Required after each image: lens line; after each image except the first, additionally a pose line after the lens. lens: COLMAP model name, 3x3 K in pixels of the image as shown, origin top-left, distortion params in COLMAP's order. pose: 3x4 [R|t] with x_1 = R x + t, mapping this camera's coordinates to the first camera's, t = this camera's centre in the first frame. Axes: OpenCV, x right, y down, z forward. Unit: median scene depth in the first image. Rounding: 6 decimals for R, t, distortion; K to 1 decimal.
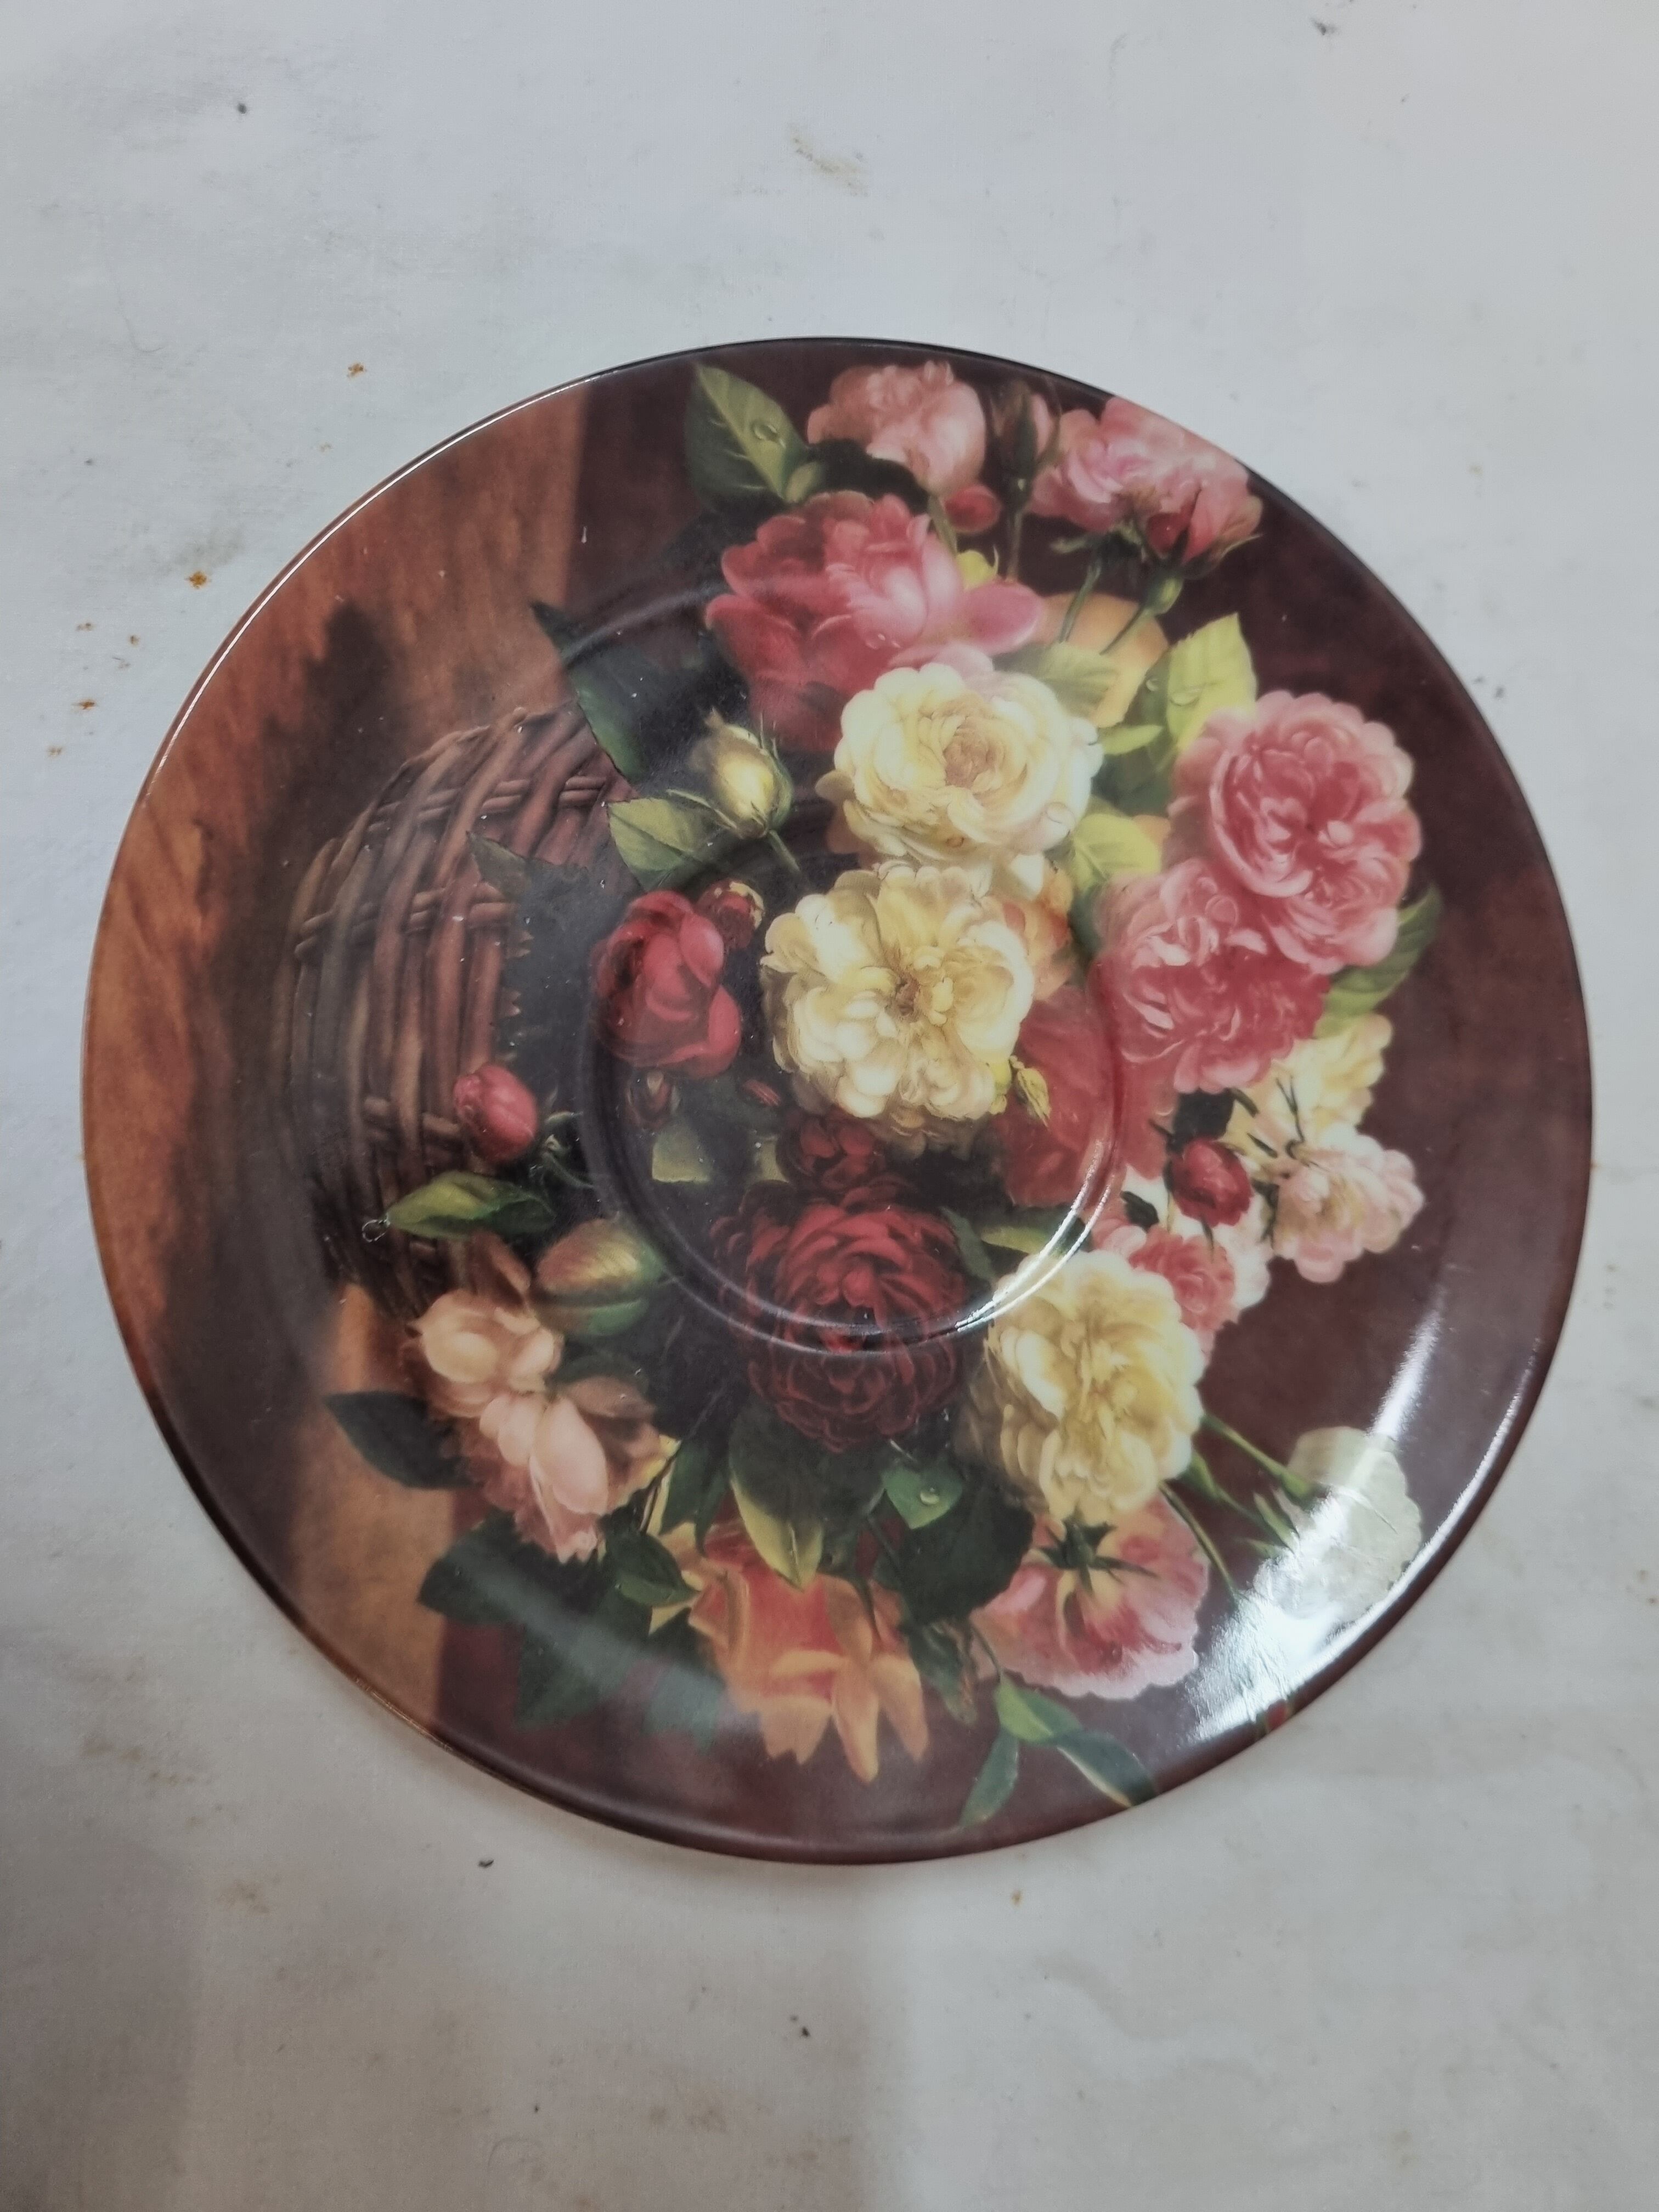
lens RADIAL K [[1727.3, 0, 831.6], [0, 1727.3, 1096.5], [0, 0, 1]] dist [-0.007579, -0.009309]
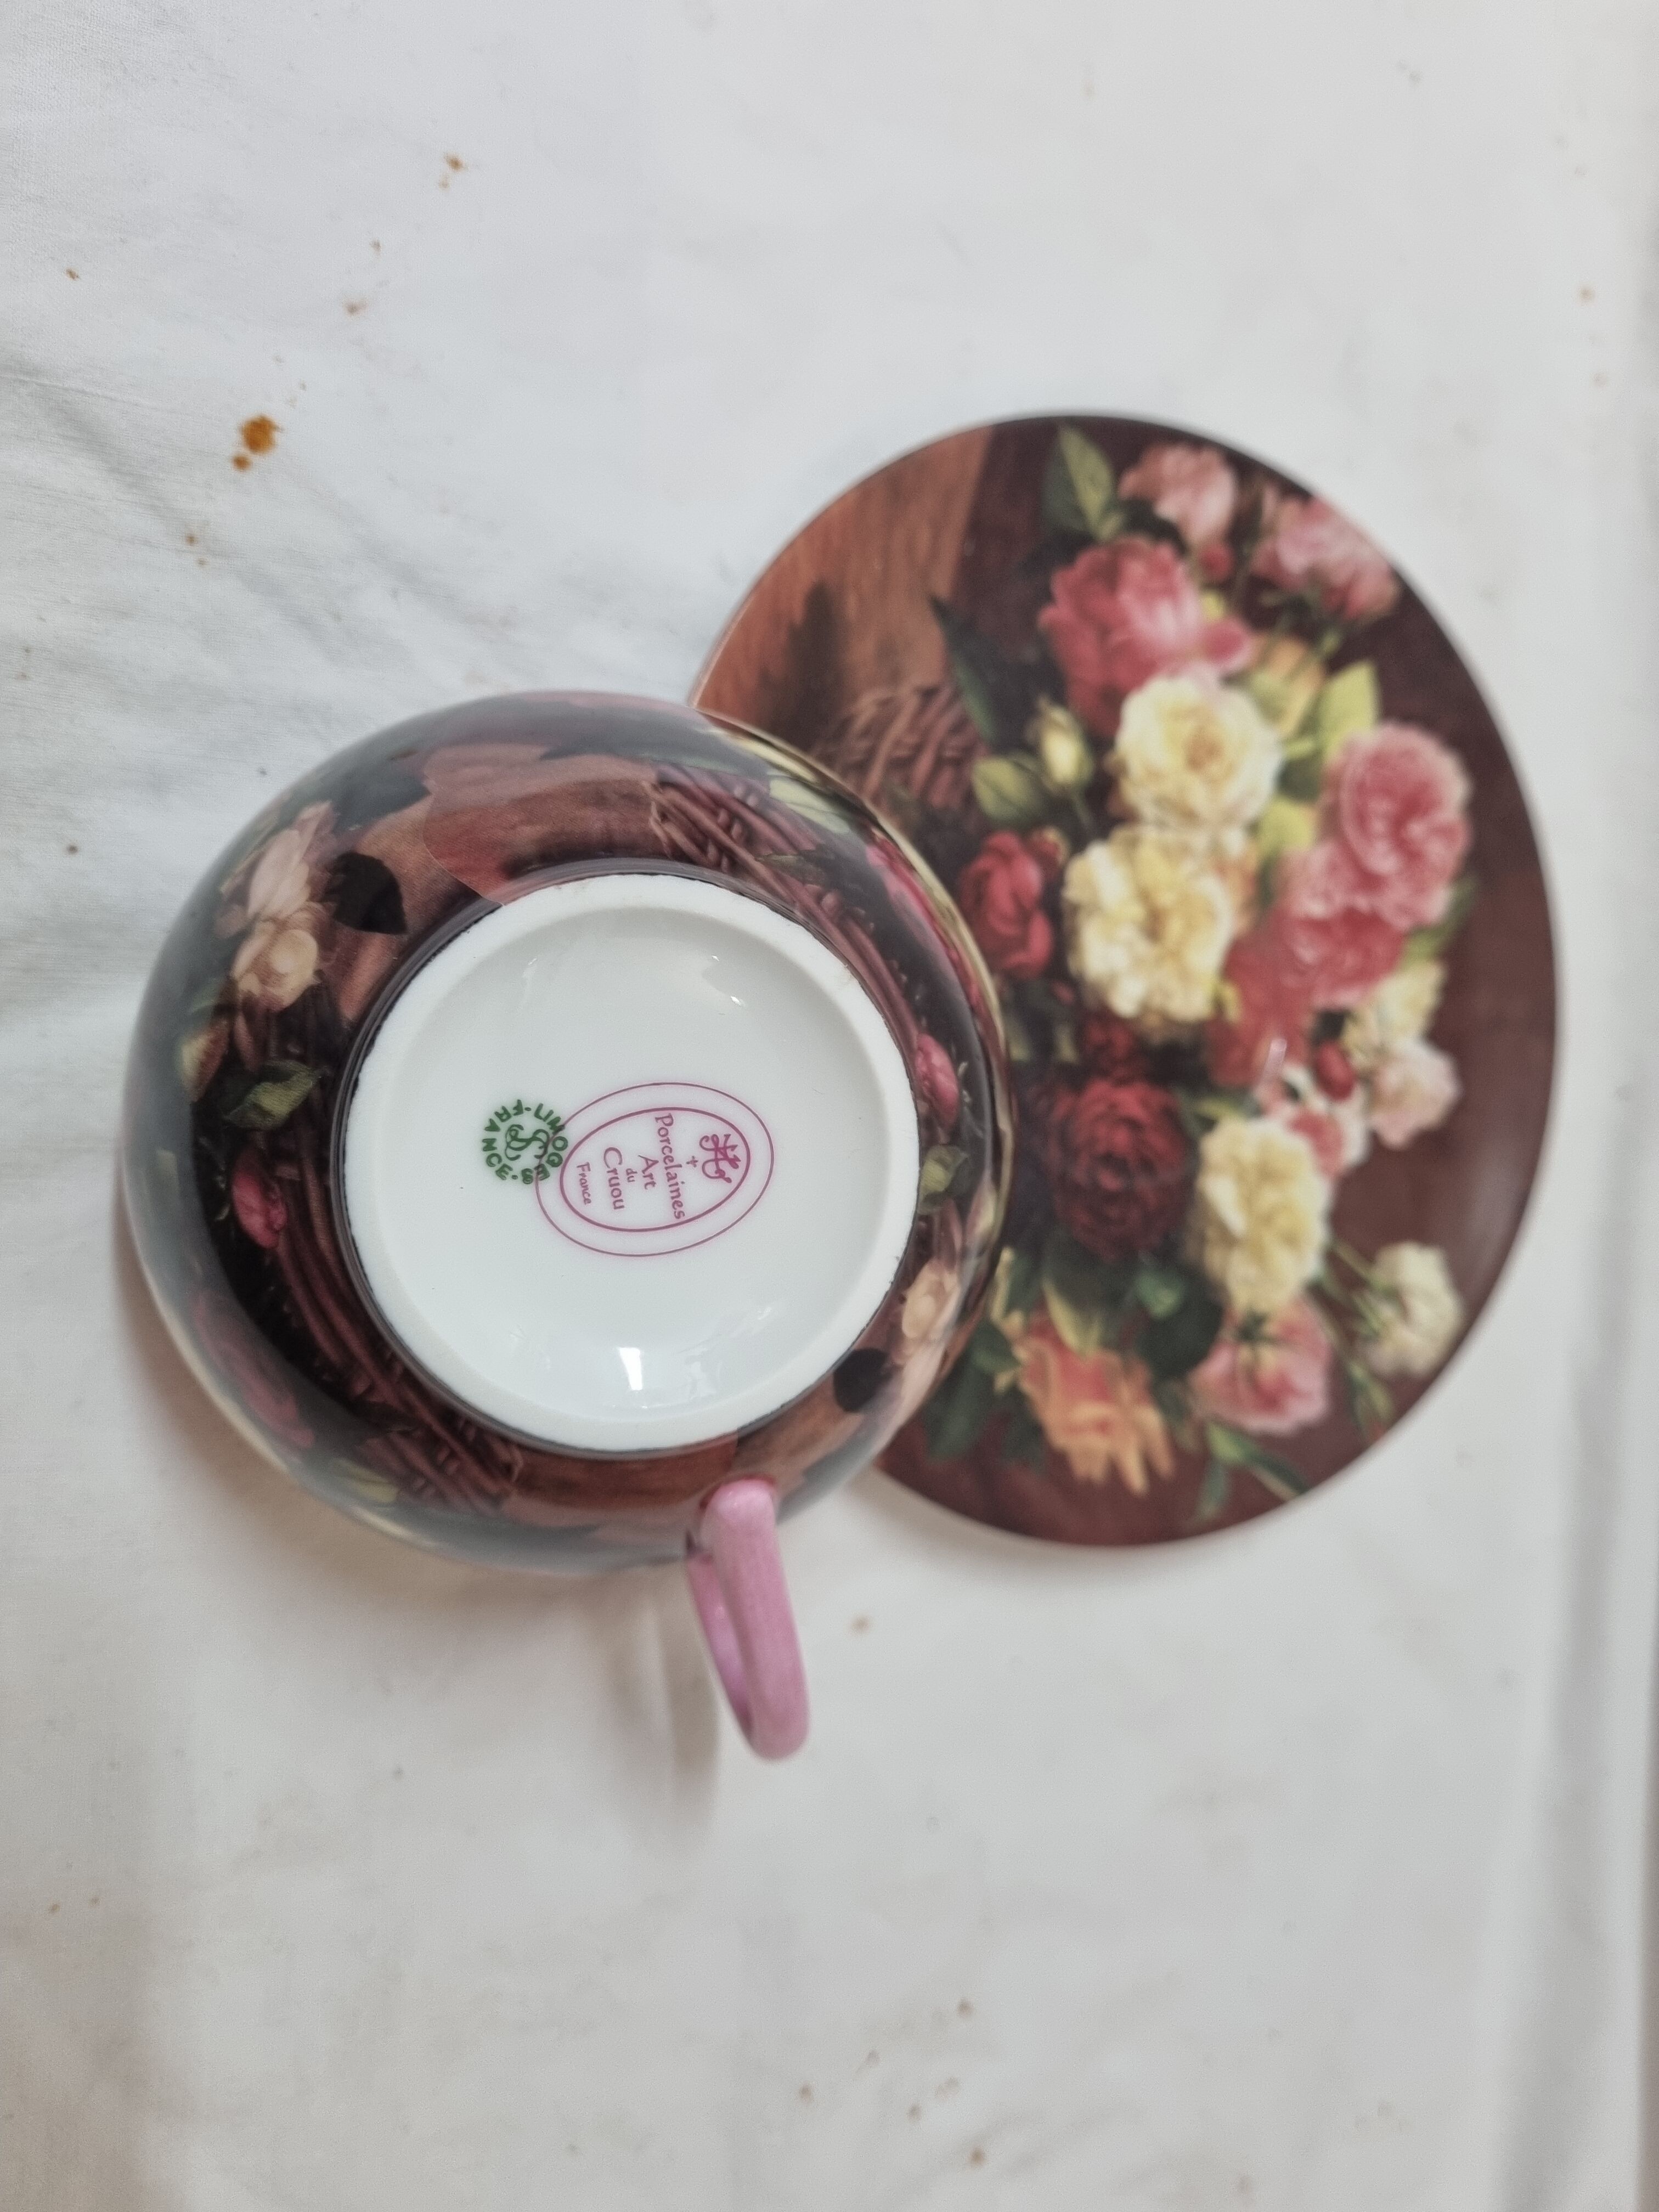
lens RADIAL K [[1727.3, 0, 847.9], [0, 1727.3, 1106.6], [0, 0, 1]] dist [-0.007579, -0.009309]
pose [[0.940959, 0.030483, 0.337145, -0.642349], [-0.054166, 0.996663, 0.061063, 0.013004], [-0.334158, -0.075720, 0.939470, -0.194686]]
